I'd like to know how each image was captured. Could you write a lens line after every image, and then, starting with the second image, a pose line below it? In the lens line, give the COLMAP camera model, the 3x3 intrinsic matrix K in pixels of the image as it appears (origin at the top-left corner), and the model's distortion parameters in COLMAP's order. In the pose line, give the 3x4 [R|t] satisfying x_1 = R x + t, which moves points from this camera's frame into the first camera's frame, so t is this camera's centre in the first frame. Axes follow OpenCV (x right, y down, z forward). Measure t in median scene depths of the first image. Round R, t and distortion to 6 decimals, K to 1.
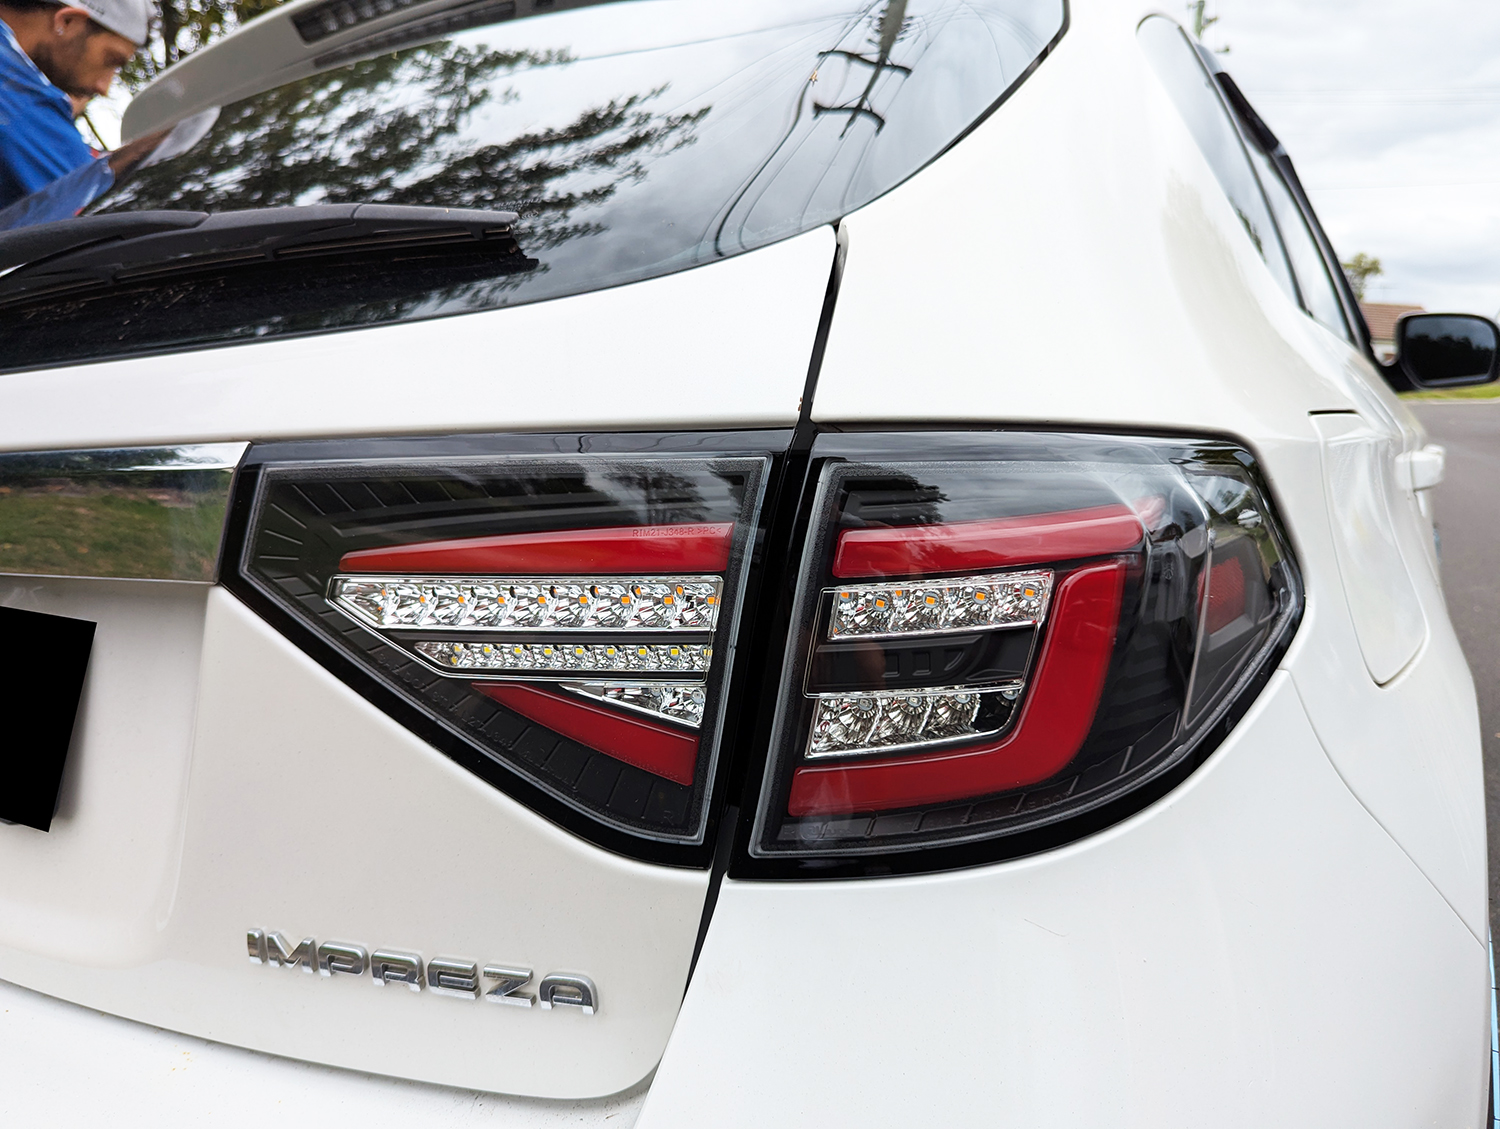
lens RADIAL K [[1051.0, 0, 736.3], [0, 1051.0, 544.1], [0, 0, 1]] dist [0.023818, -0.030435]
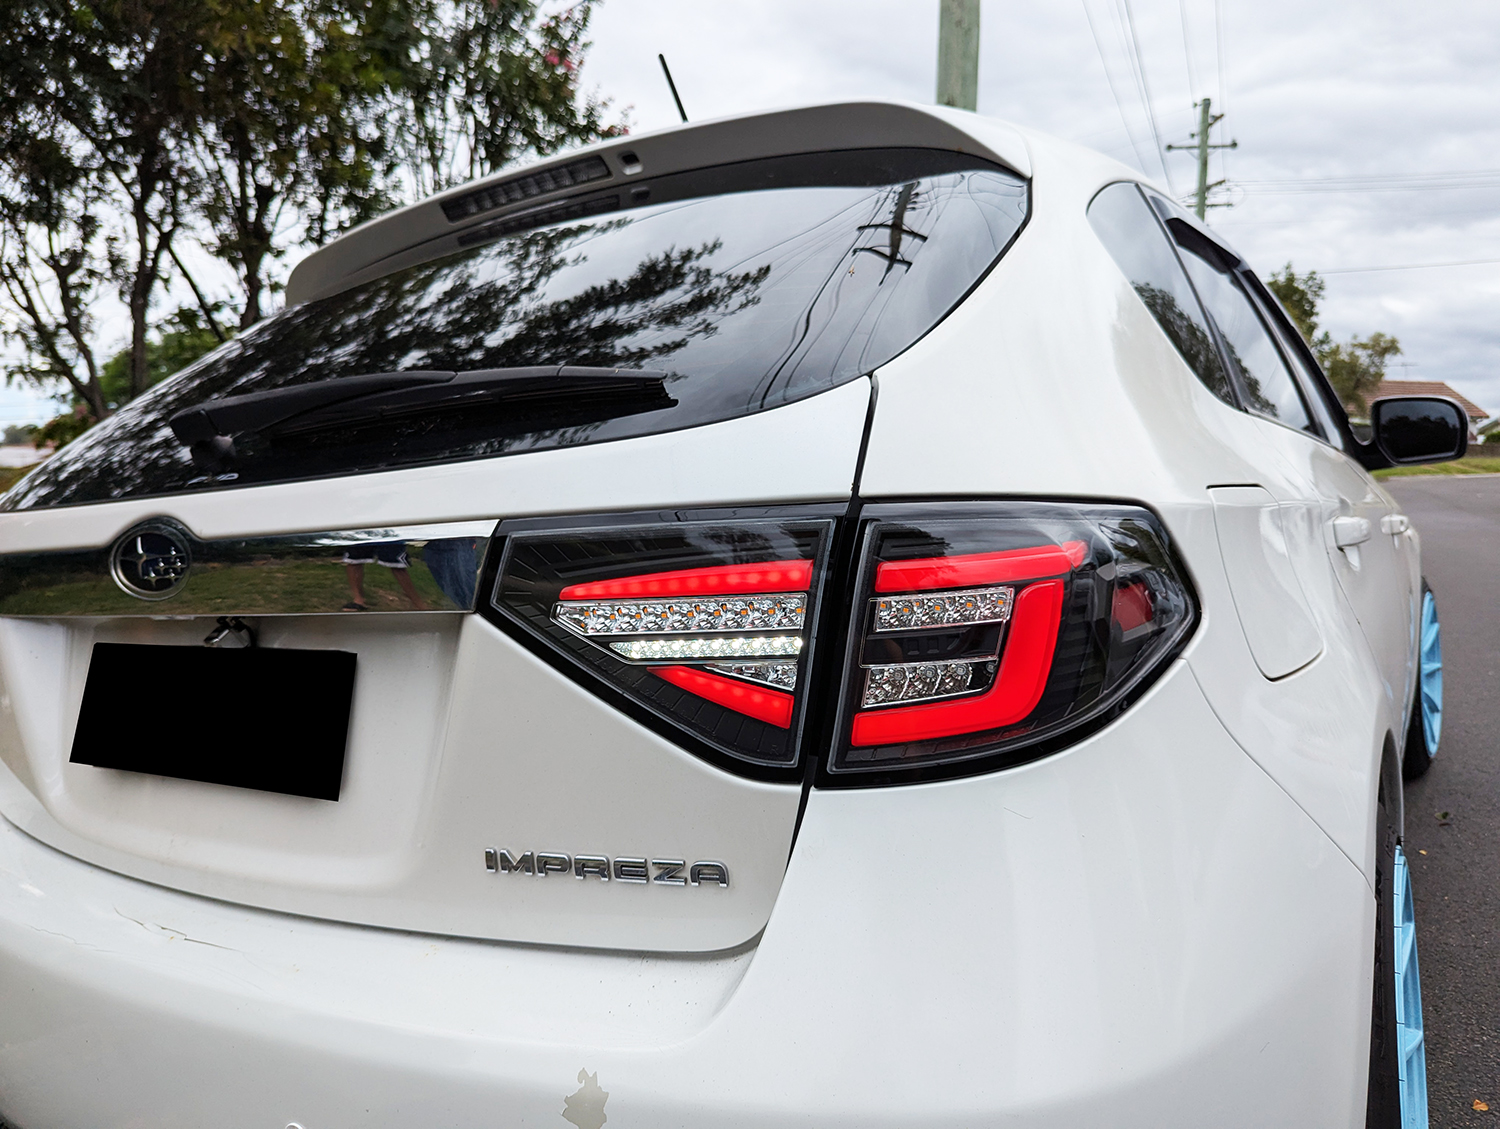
lens RADIAL K [[1051.0, 0, 741.9], [0, 1051.0, 553.5], [0, 0, 1]] dist [0.023818, -0.030435]
pose [[0.999456, -0.021658, -0.024891, -0.064494], [0.019694, 0.996867, -0.076610, 0.082123], [0.026473, 0.076078, 0.996750, -0.556958]]
